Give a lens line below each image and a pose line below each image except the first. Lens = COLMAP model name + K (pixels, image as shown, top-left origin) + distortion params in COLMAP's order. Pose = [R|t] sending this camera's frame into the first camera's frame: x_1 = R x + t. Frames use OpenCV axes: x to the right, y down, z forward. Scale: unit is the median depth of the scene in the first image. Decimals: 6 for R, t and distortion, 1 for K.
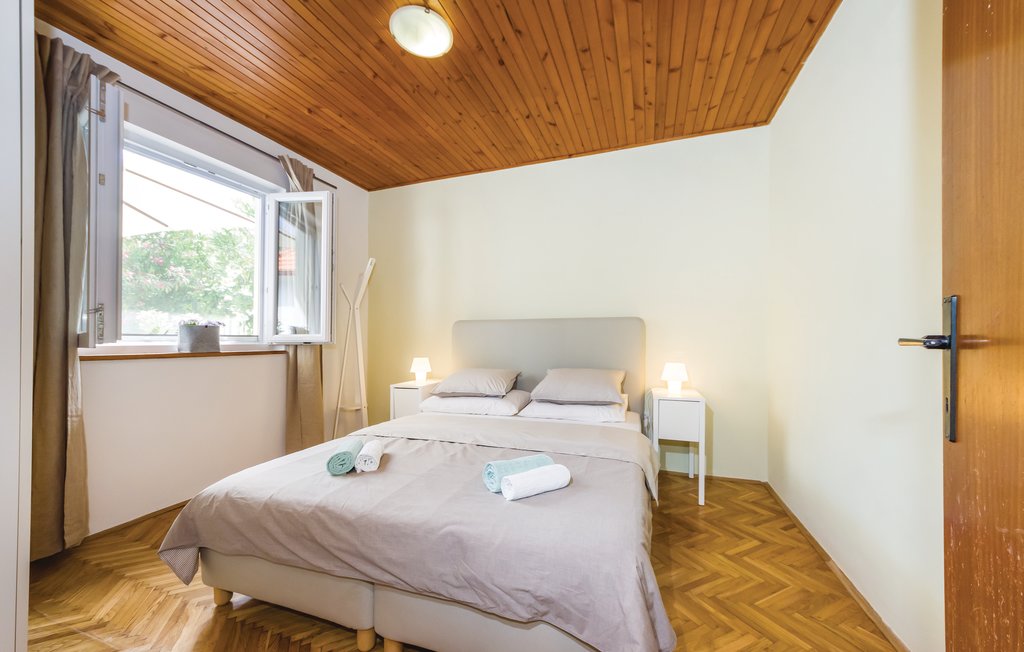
lens RADIAL K [[358.9, 0, 533.3], [0, 358.9, 335.8], [0, 0, 1]] dist [-0.000090, -0.000027]
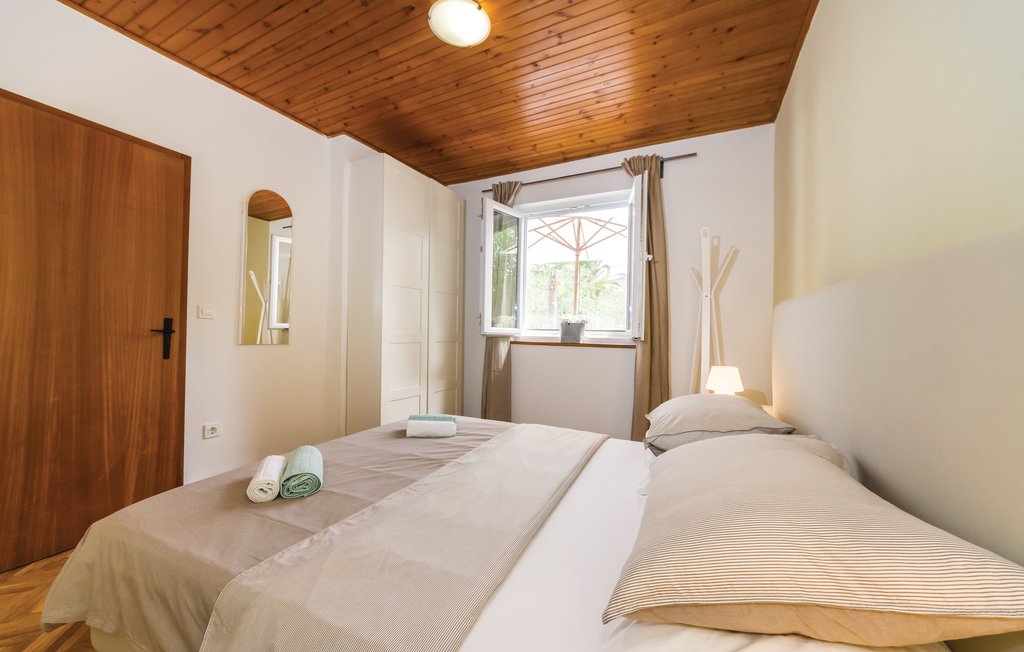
lens RADIAL K [[368.0, 0, 512.0], [0, 368.0, 326.0], [0, 0, 1]] dist [-0.001002, -0.000124]
pose [[-0.147723, -0.013787, -0.988933, 0.490977], [-0.010277, 0.999870, -0.012404, 0.002129], [0.988975, 0.008331, -0.147846, 0.986618]]
